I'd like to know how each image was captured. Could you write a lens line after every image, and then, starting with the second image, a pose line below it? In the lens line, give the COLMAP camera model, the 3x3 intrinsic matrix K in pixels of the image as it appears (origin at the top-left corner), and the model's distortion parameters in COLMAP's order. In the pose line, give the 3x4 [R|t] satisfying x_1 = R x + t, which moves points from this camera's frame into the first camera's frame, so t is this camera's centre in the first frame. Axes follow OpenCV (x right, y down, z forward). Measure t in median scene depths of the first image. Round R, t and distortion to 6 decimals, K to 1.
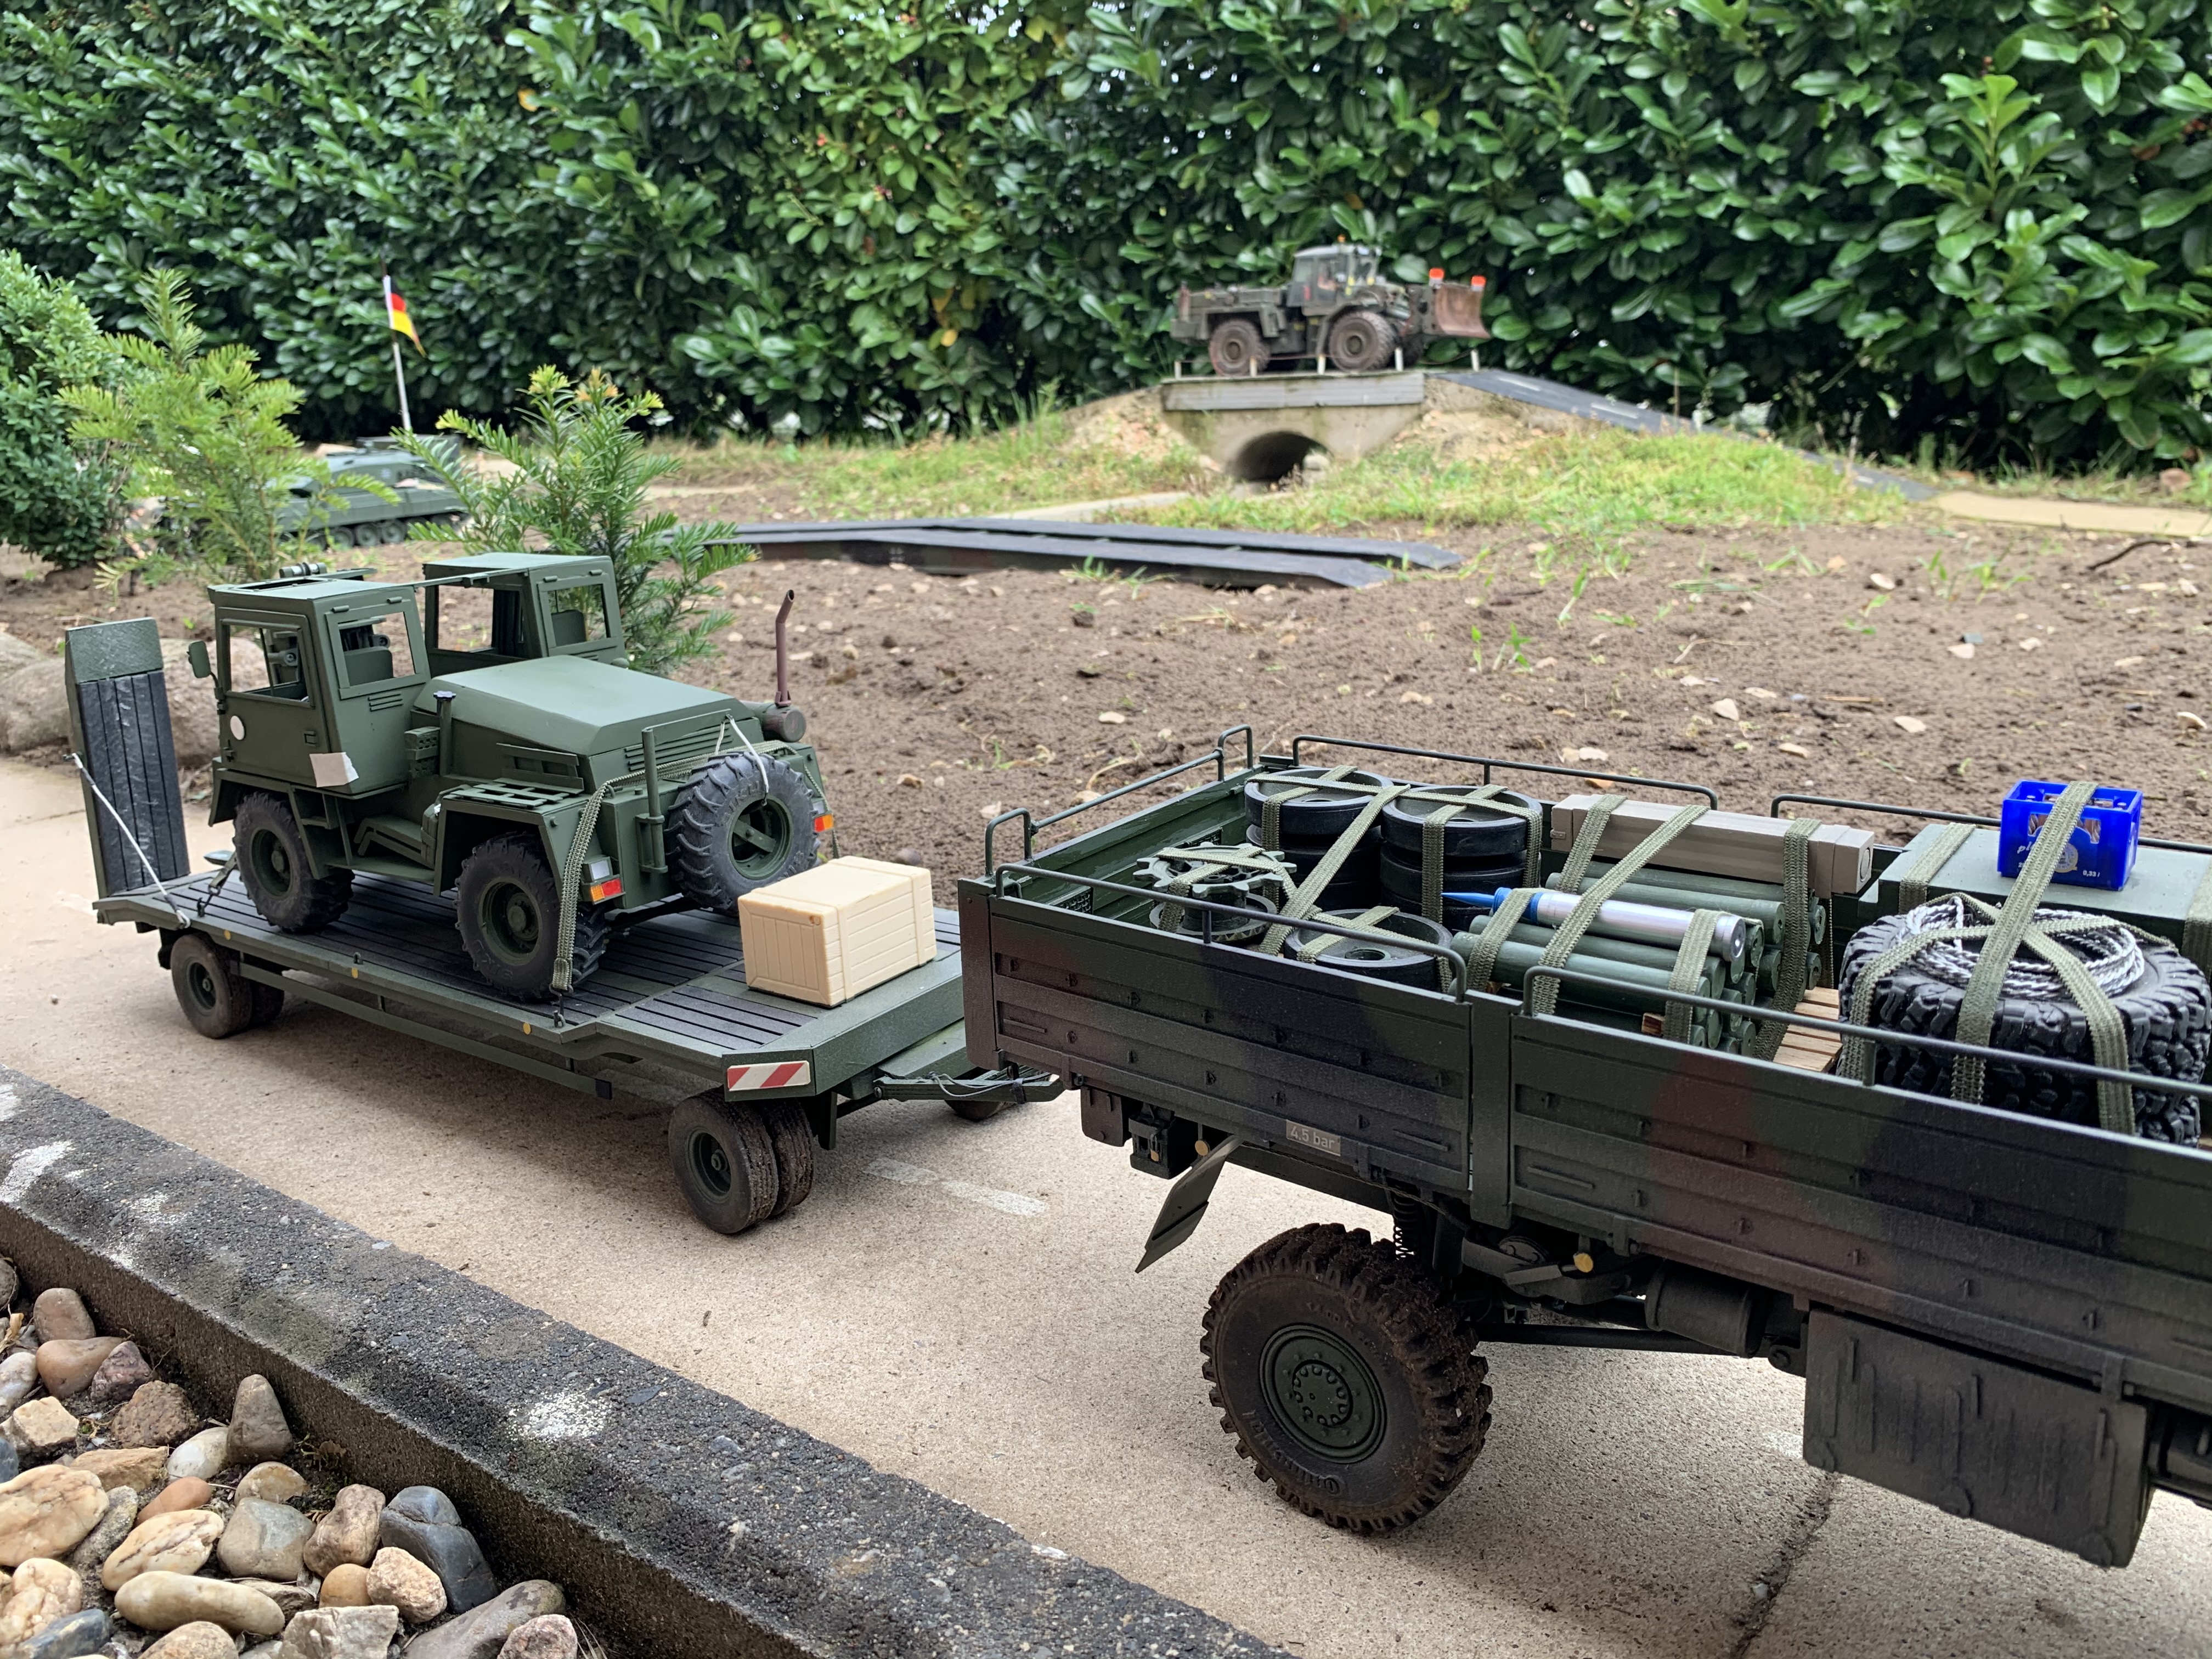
lens RADIAL K [[1721.4, 0, 1051.2], [0, 1721.4, 824.1], [0, 0, 1]] dist [-0.001439, -0.007466]
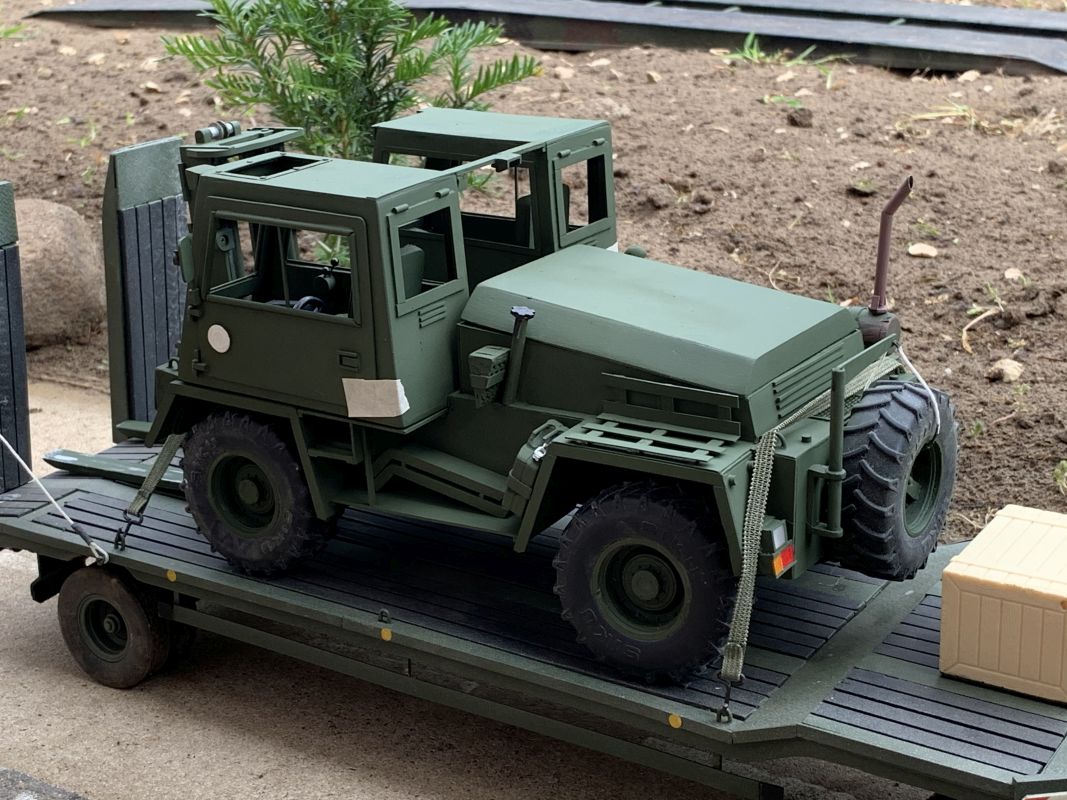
lens RADIAL K [[1854.6, 0, 533.5], [0, 1854.6, 400.0], [0, 0, 1]] dist [0.386034, -2.053474]
pose [[0.999277, -0.004857, 0.037715, -0.360929], [0.002468, 0.998003, 0.063126, -0.084370], [-0.037946, -0.062987, 0.997293, 0.090598]]
